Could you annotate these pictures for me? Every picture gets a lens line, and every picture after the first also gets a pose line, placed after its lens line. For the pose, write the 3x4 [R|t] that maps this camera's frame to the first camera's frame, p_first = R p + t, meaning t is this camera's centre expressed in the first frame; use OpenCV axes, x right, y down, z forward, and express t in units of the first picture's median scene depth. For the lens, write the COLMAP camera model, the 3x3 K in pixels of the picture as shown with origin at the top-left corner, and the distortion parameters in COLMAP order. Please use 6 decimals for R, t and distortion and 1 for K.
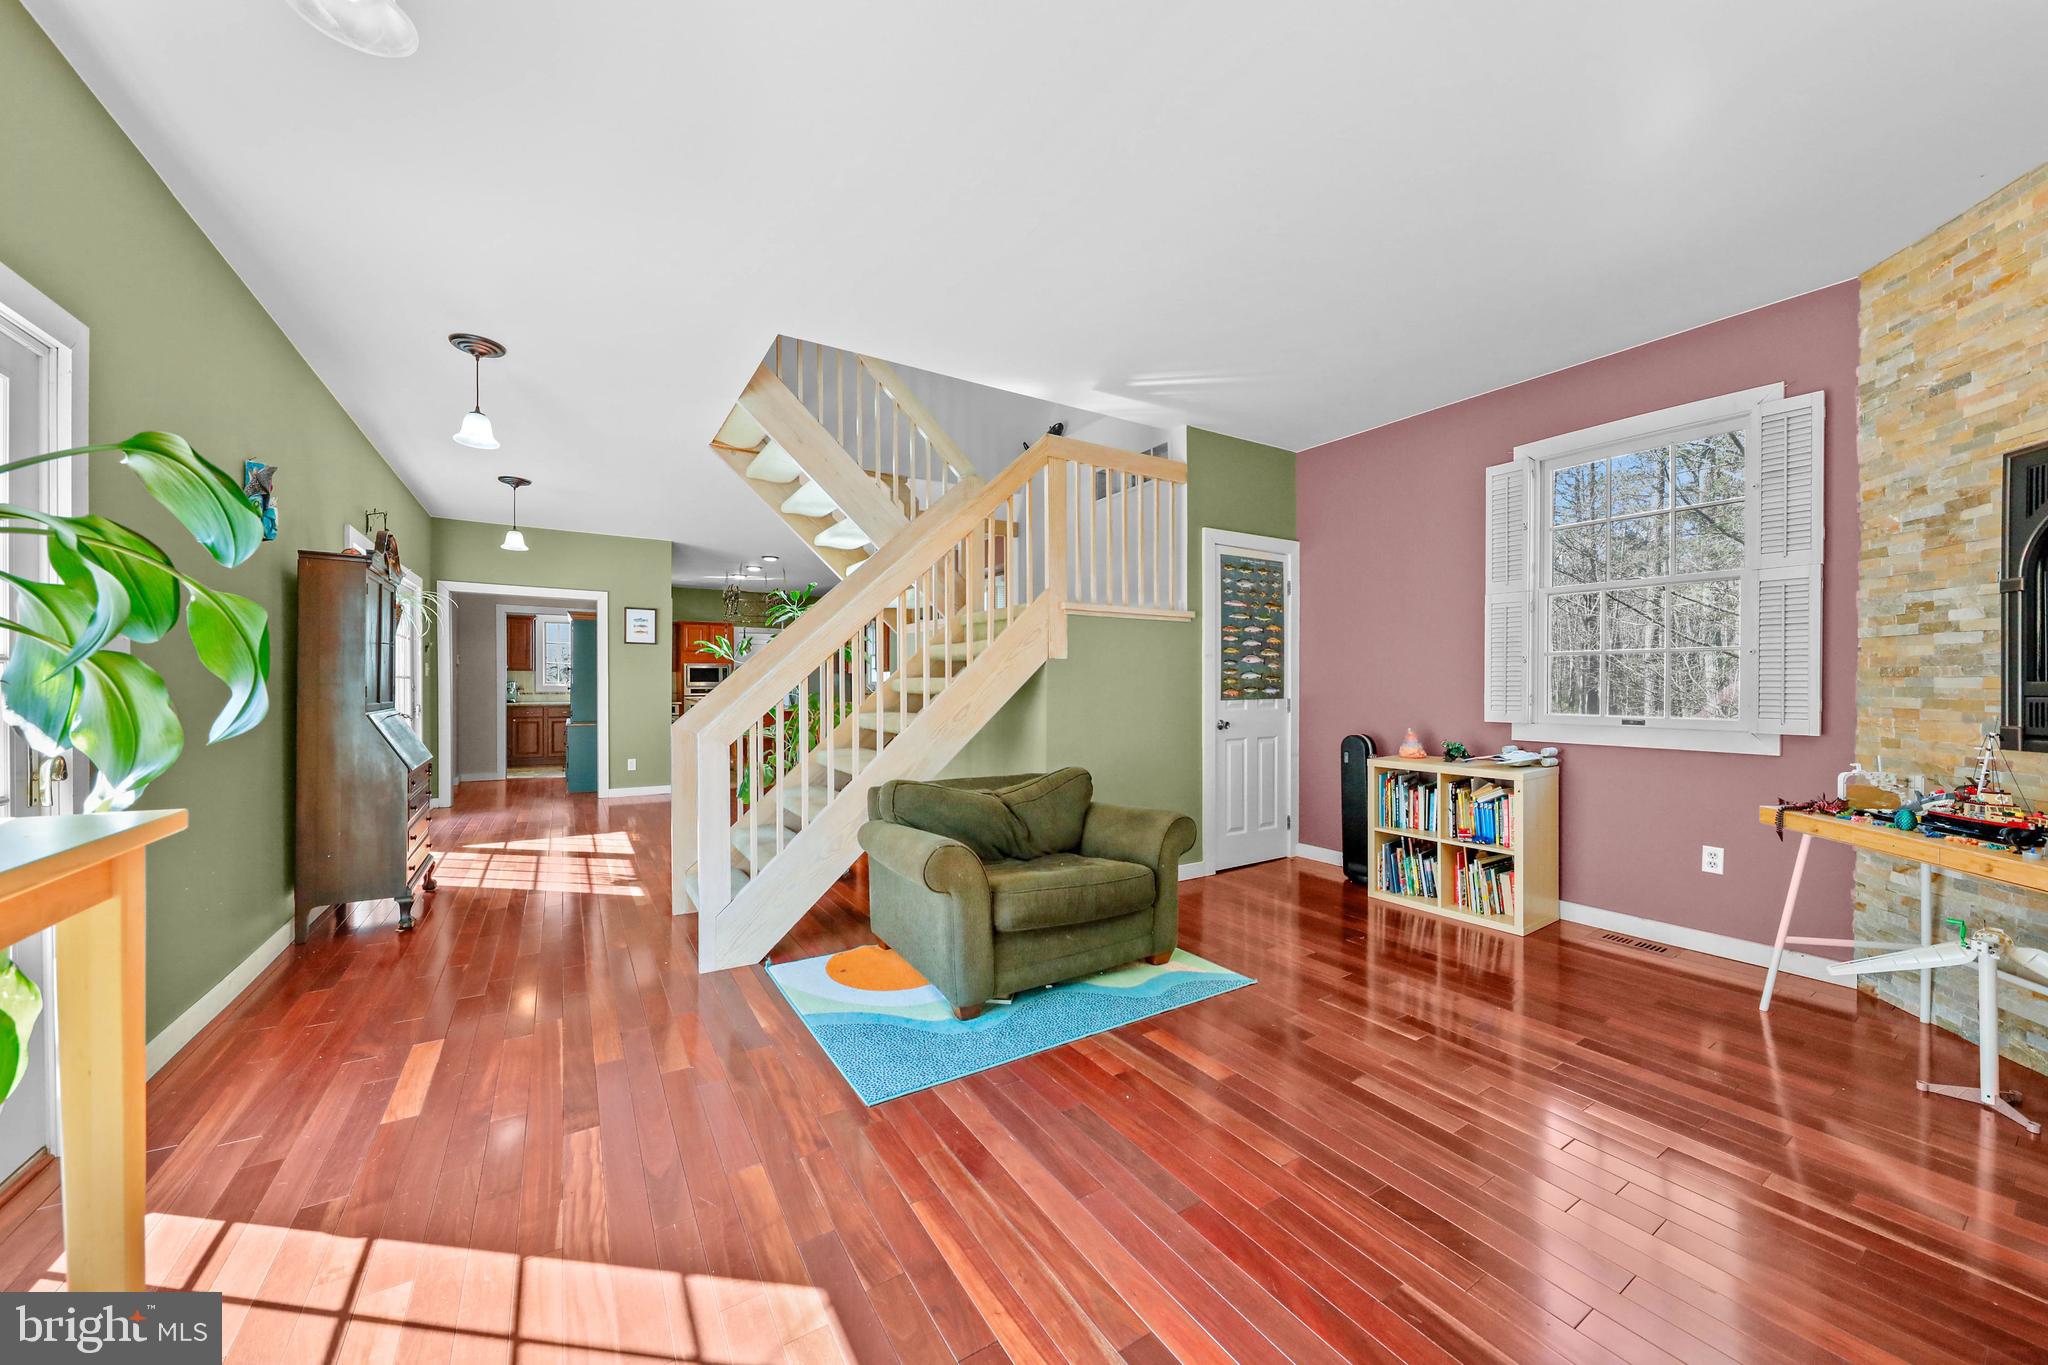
lens RADIAL K [[753.4, 0, 1029.3], [0, 753.4, 683.0], [0, 0, 1]] dist [-0.004215, -0.001056]
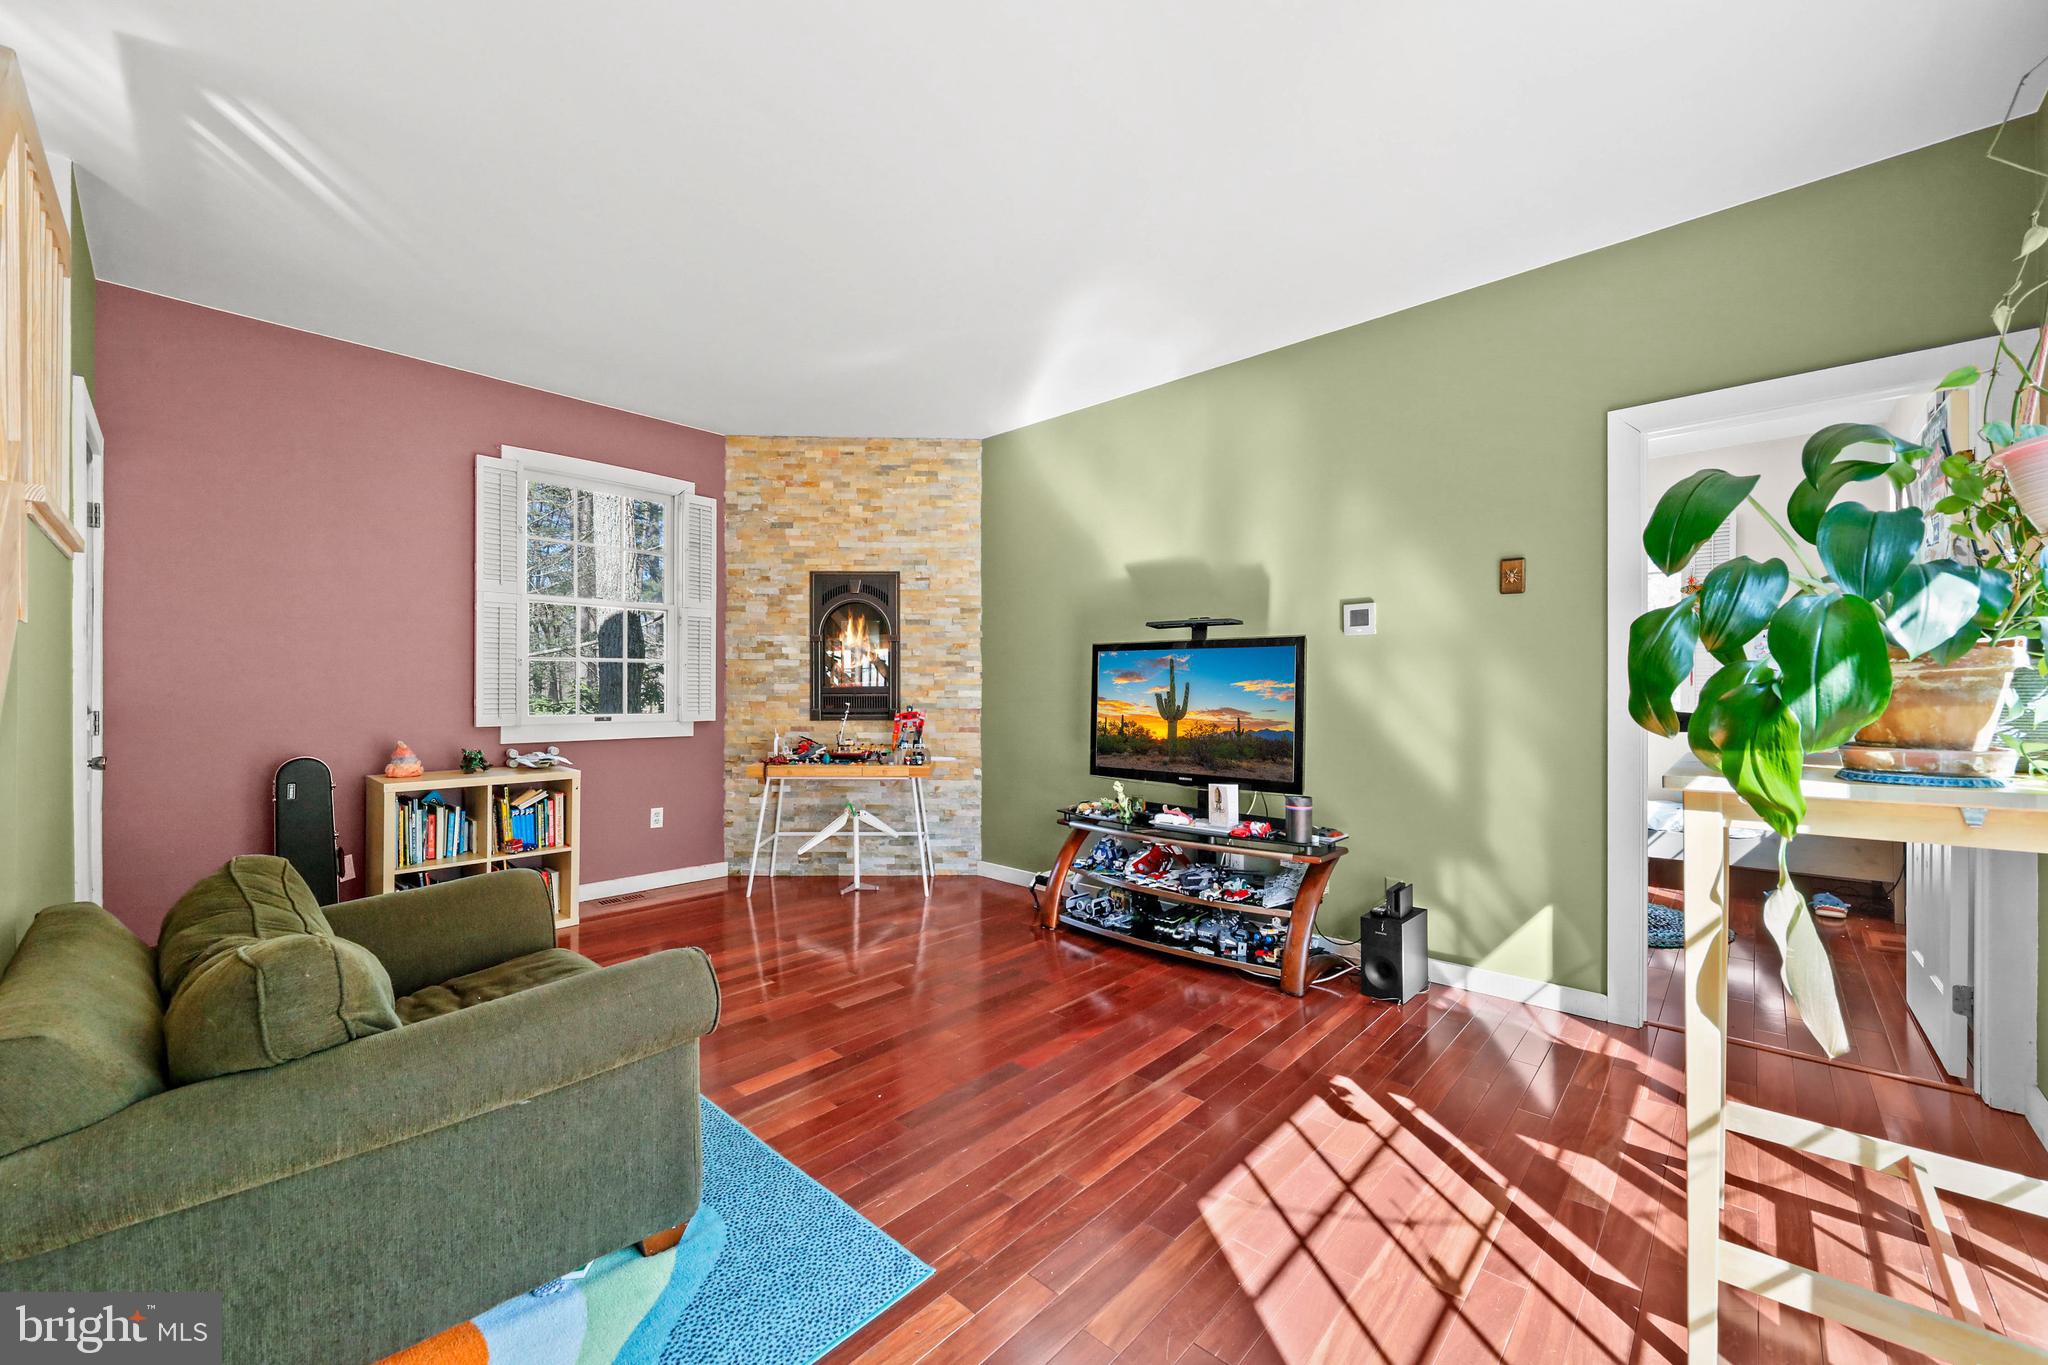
lens RADIAL K [[811.1, 0, 1029.9], [0, 811.1, 681.0], [0, 0, 1]] dist [-0.003319, 0.000009]
pose [[-0.286759, 0.008238, 0.957967, -0.827161], [-0.002082, 0.999955, -0.009223, 0.002464], [-0.958001, -0.004639, -0.286729, 0.950312]]
